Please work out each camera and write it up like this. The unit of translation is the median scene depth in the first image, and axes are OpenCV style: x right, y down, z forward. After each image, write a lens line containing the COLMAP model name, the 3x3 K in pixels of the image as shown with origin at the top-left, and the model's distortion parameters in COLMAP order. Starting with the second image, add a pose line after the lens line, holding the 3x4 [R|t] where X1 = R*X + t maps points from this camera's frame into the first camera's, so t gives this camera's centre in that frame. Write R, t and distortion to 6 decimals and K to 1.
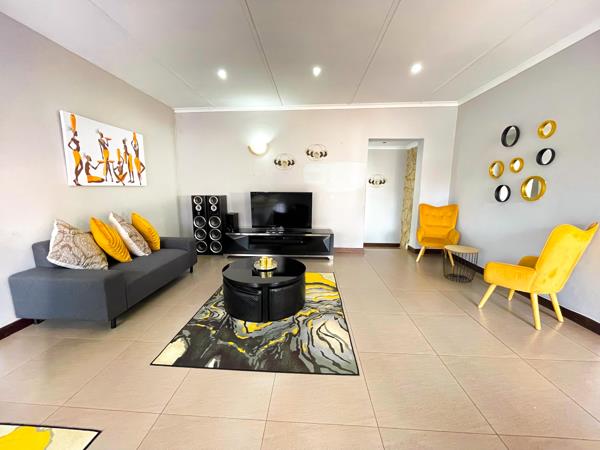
lens RADIAL K [[242.7, 0, 296.0], [0, 242.7, 226.6], [0, 0, 1]] dist [-0.001724, 0.000017]
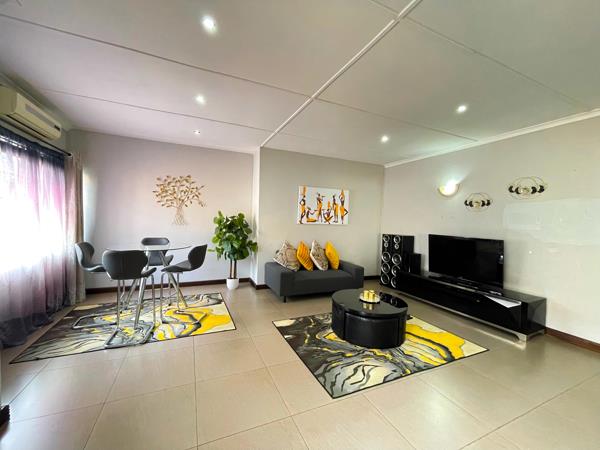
lens RADIAL K [[242.7, 0, 296.0], [0, 242.7, 226.6], [0, 0, 1]] dist [-0.001724, 0.000017]
pose [[0.463260, 0.041418, -0.885254, 0.599761], [-0.174226, 0.983670, -0.045151, -0.048641], [0.868928, 0.175151, 0.462911, 0.098698]]
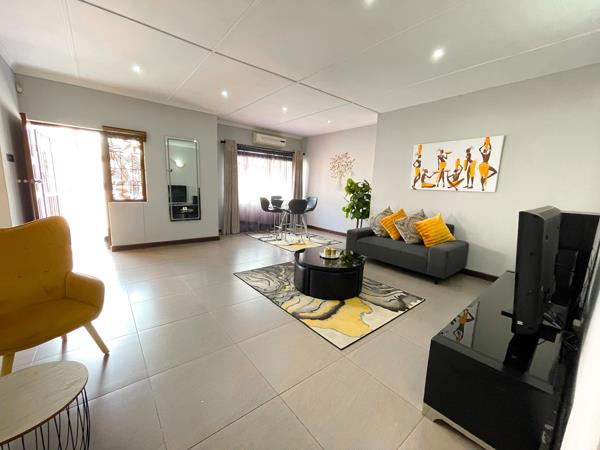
lens RADIAL K [[242.7, 0, 296.0], [0, 242.7, 226.6], [0, 0, 1]] dist [-0.001724, 0.000017]
pose [[-0.738987, 0.084014, -0.668460, 0.642769], [-0.145690, 0.948789, 0.280309, -0.228111], [0.657778, 0.304533, -0.688903, 1.401307]]
